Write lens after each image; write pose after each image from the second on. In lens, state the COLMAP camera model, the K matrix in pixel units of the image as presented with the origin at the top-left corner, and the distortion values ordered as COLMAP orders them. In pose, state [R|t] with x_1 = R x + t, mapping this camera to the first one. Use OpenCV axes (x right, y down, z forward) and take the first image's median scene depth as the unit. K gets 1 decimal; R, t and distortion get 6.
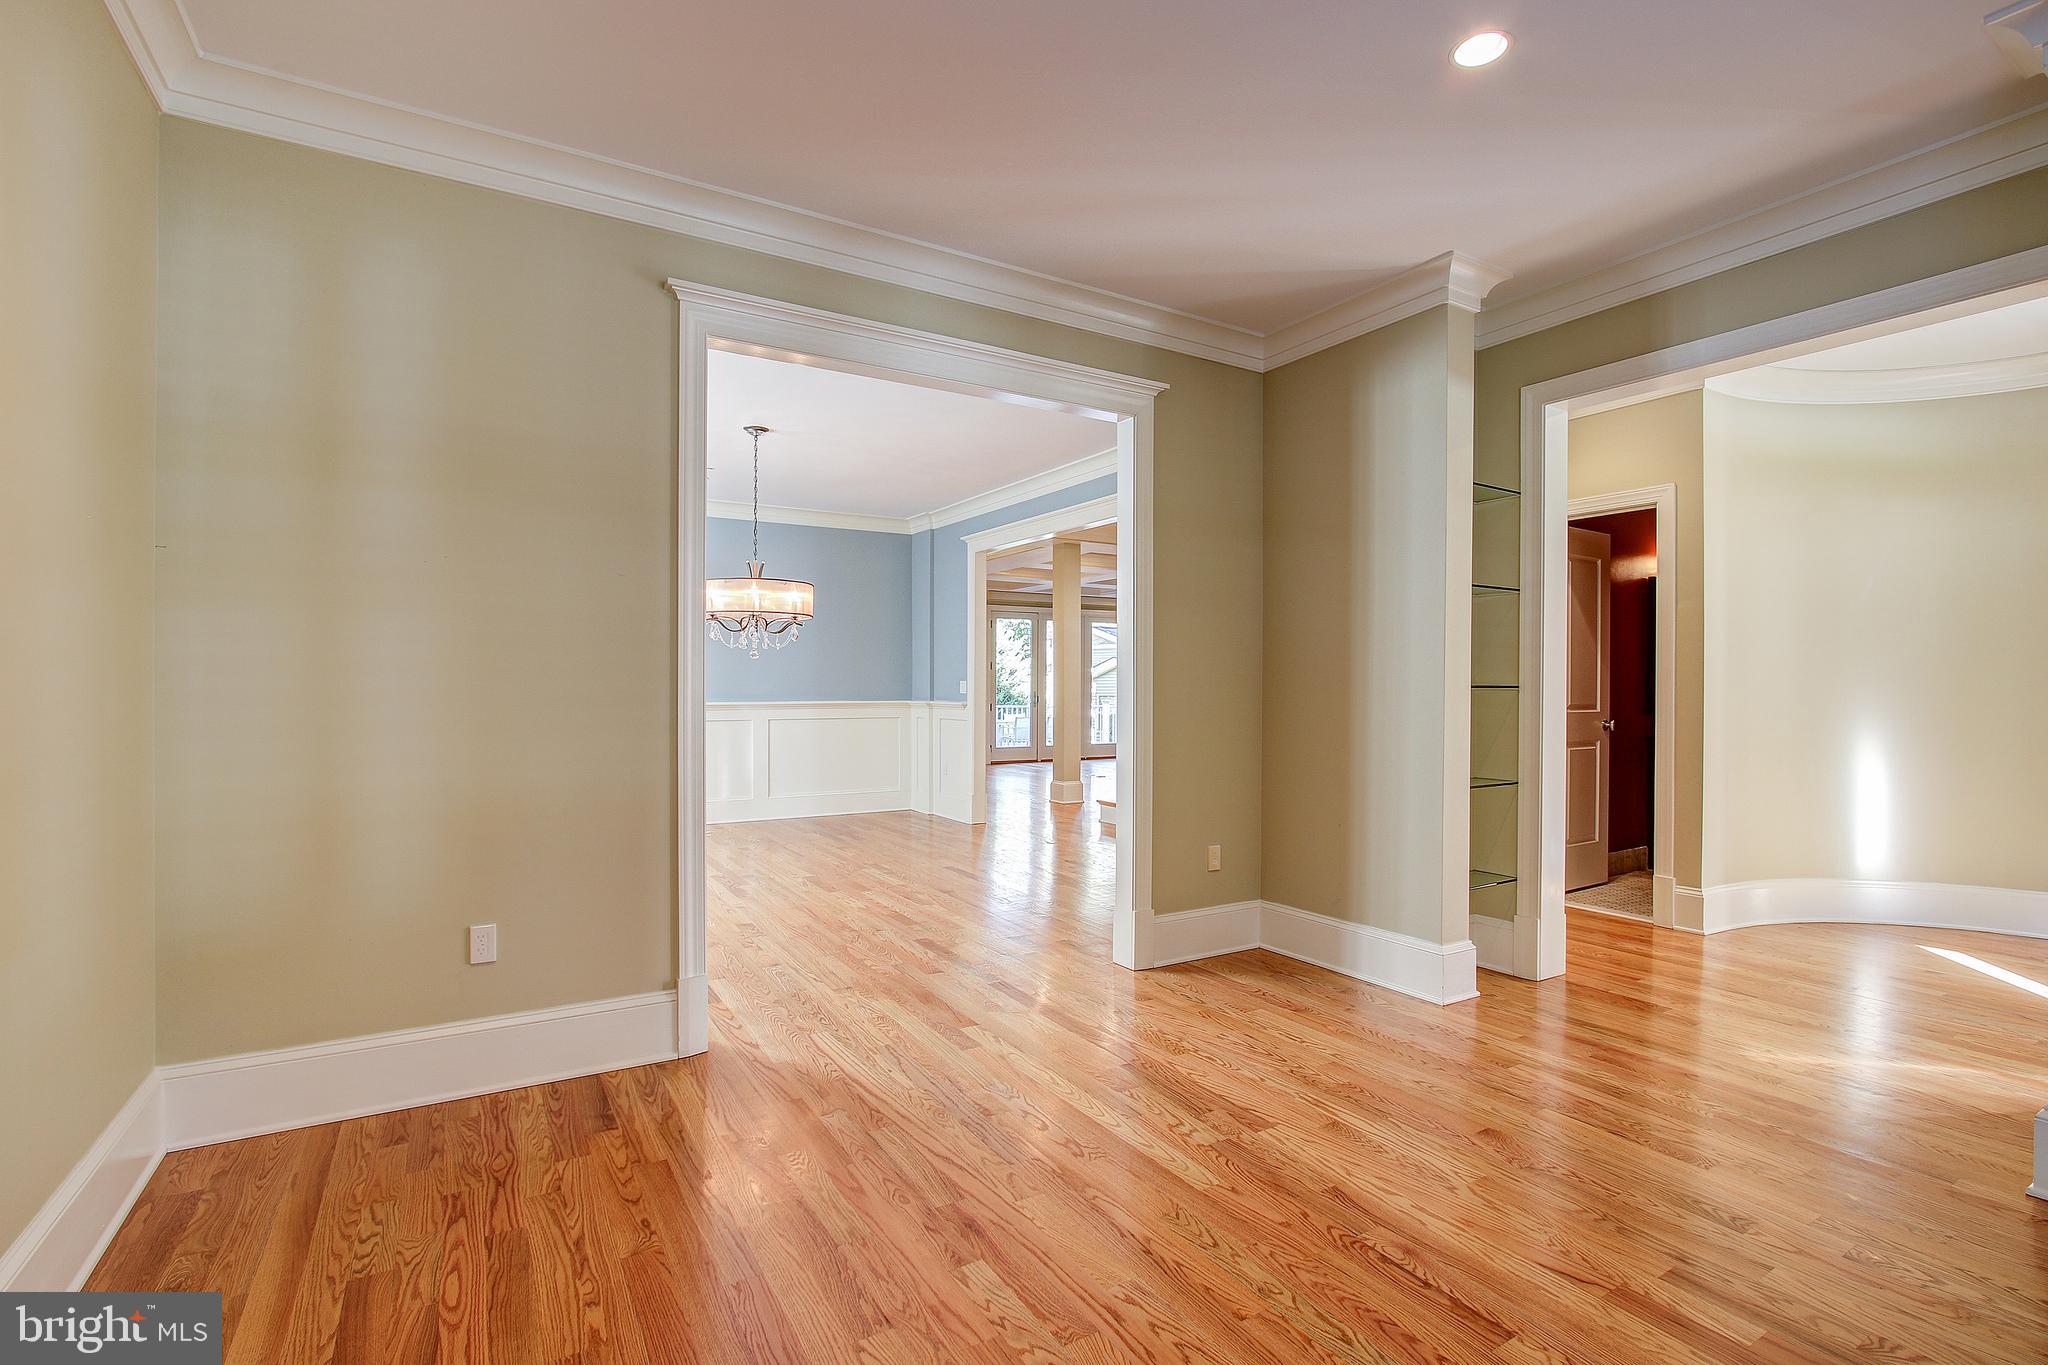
lens RADIAL K [[954.0, 0, 1024.9], [0, 954.0, 690.8], [0, 0, 1]] dist [-0.008608, -0.000214]
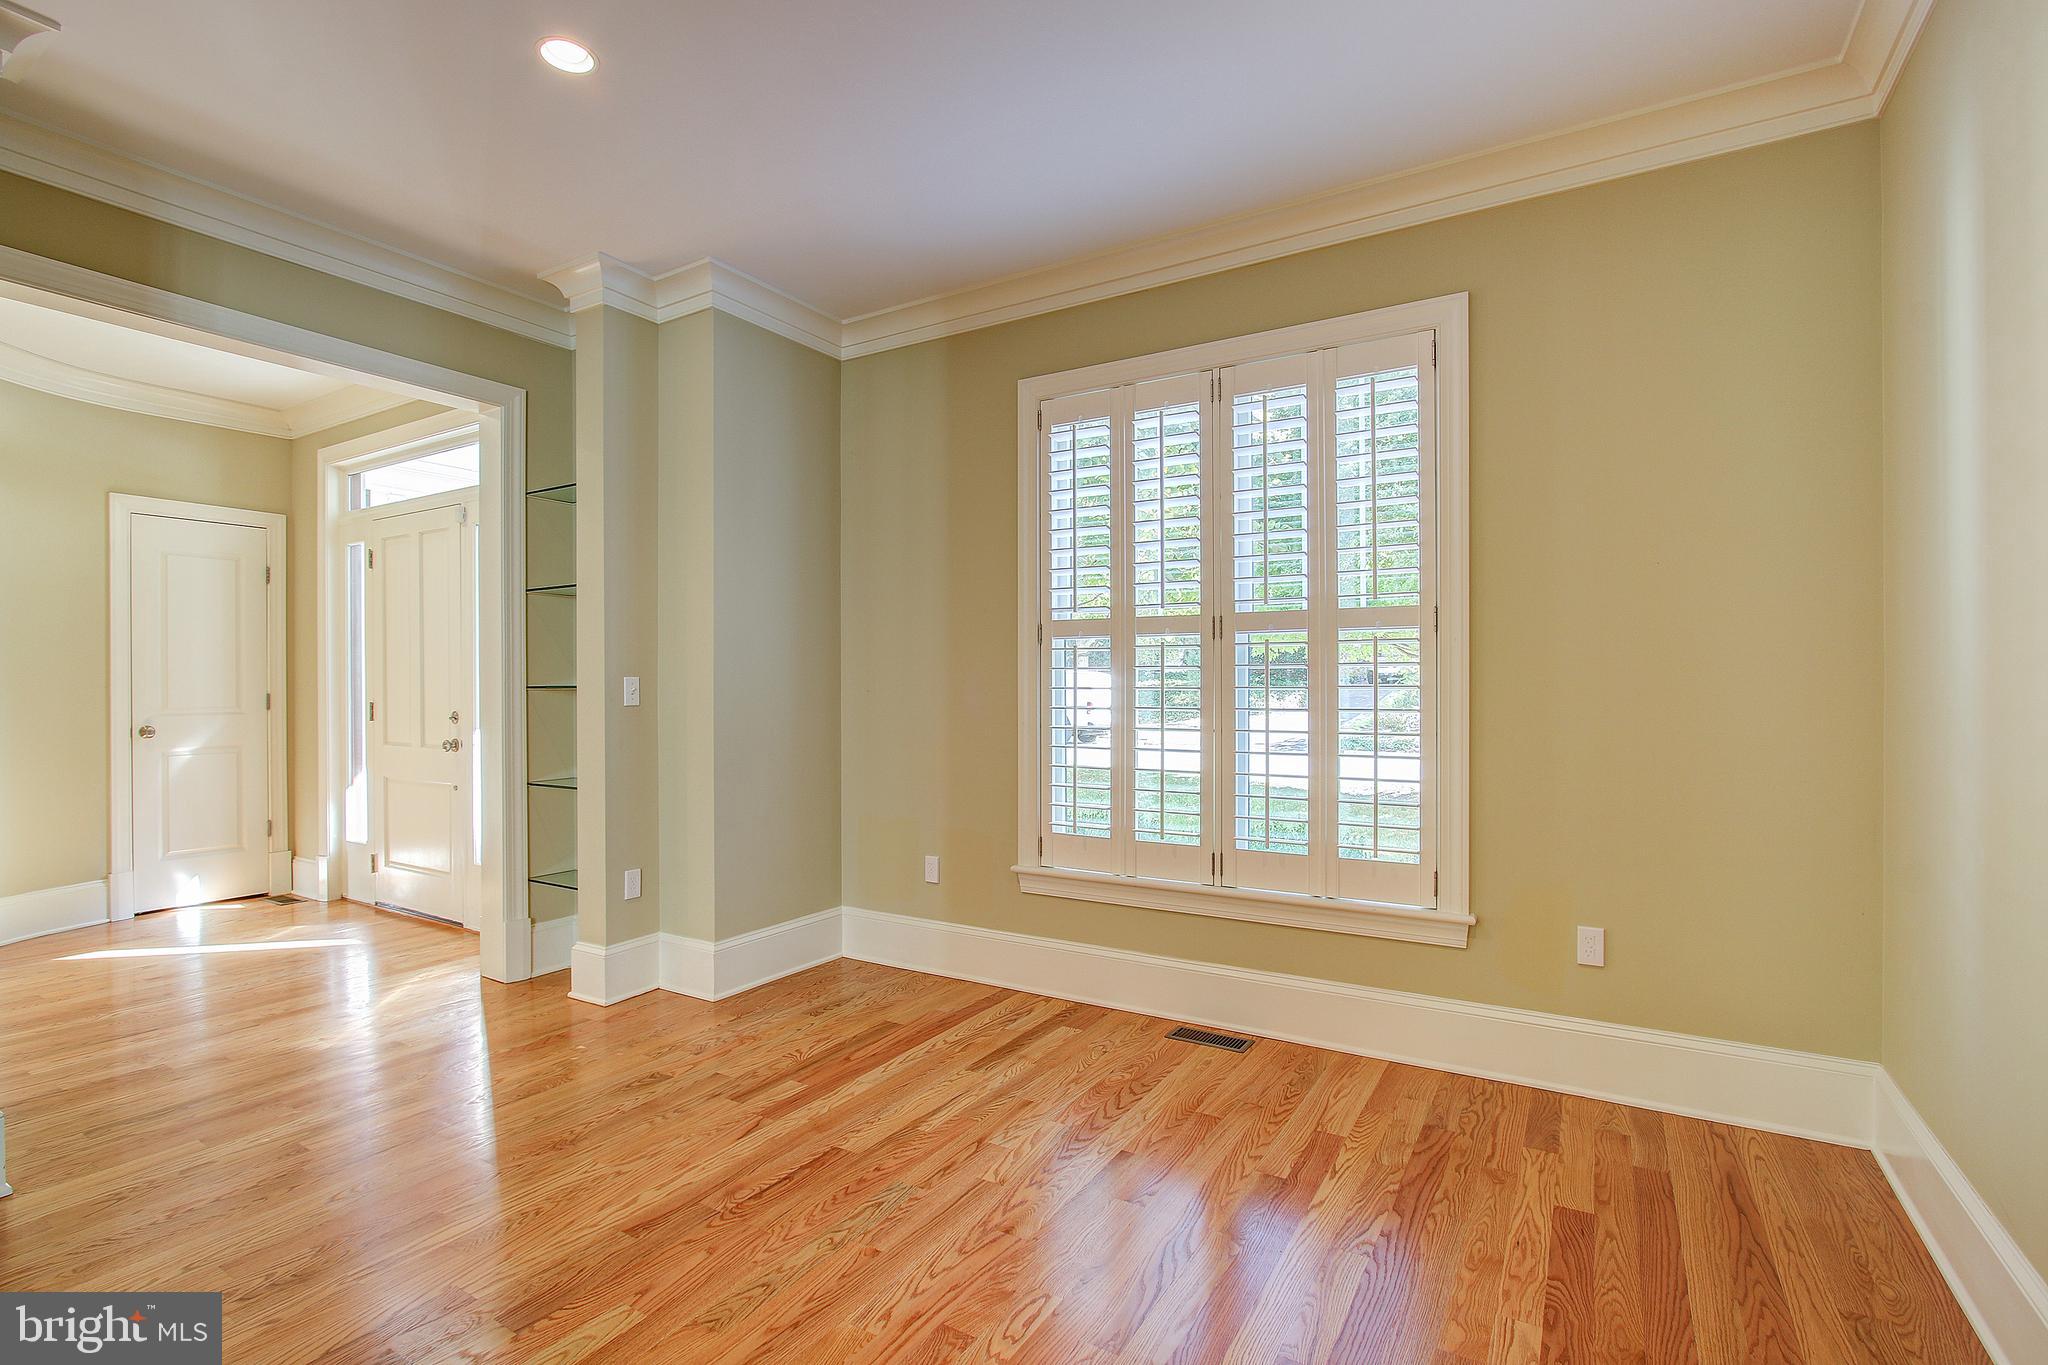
lens RADIAL K [[954.0, 0, 1024.9], [0, 954.0, 690.8], [0, 0, 1]] dist [-0.008608, -0.000214]
pose [[-0.468631, -0.004508, 0.883382, -0.775325], [0.002071, 0.999979, 0.006202, -0.012155], [-0.883391, 0.004736, -0.468612, 1.251296]]
